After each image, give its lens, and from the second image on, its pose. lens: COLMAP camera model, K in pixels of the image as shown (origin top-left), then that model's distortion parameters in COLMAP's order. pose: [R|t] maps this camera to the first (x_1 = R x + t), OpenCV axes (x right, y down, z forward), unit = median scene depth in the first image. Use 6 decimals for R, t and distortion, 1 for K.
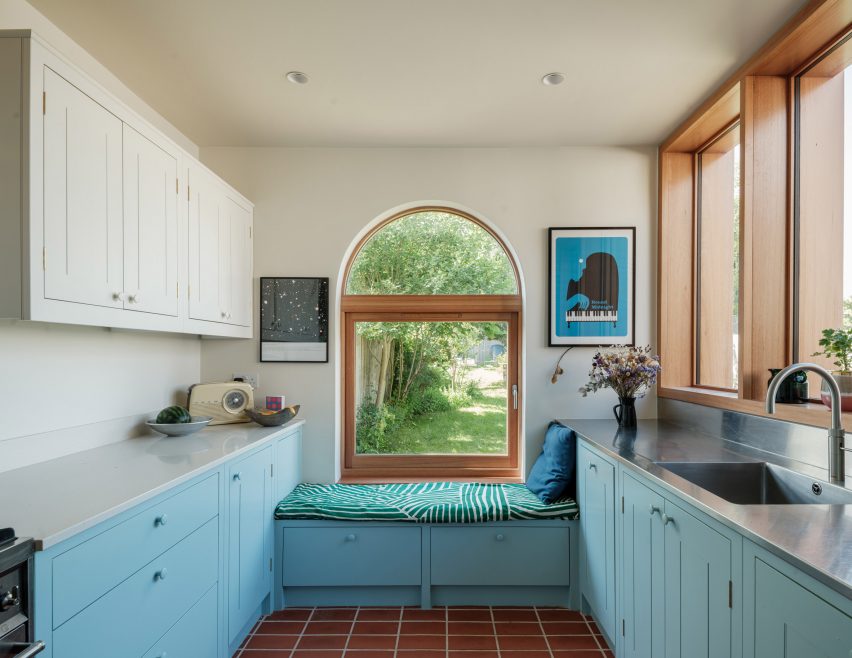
lens RADIAL K [[487.8, 0, 444.7], [0, 487.8, 355.4], [0, 0, 1]] dist [0.023204, -0.004535]
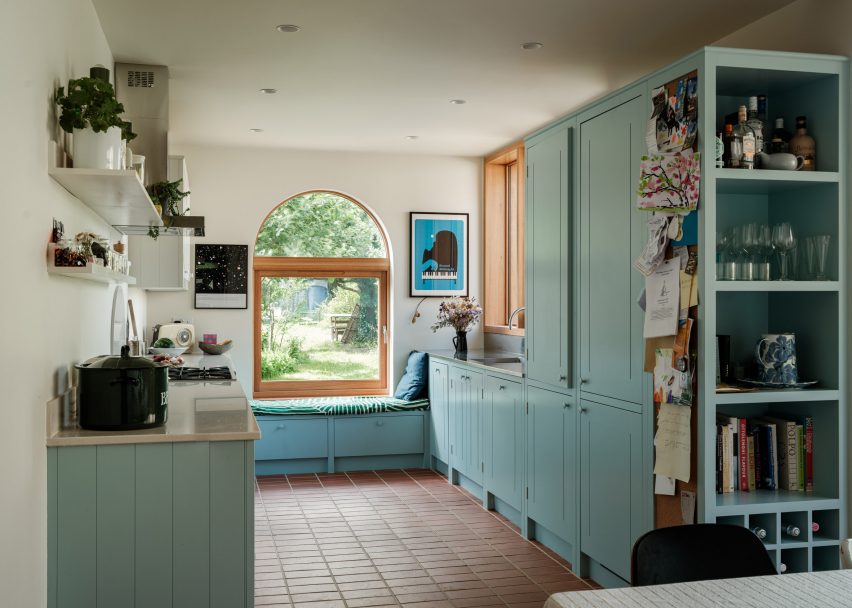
lens RADIAL K [[942.6, 0, 427.3], [0, 942.6, 304.5], [0, 0, 1]] dist [0.000443, 0.000000]
pose [[0.968388, -0.000612, 0.249447, -0.443127], [0.000329, 0.999999, 0.001174, -0.000357], [-0.249448, -0.001055, 0.968388, -1.747455]]
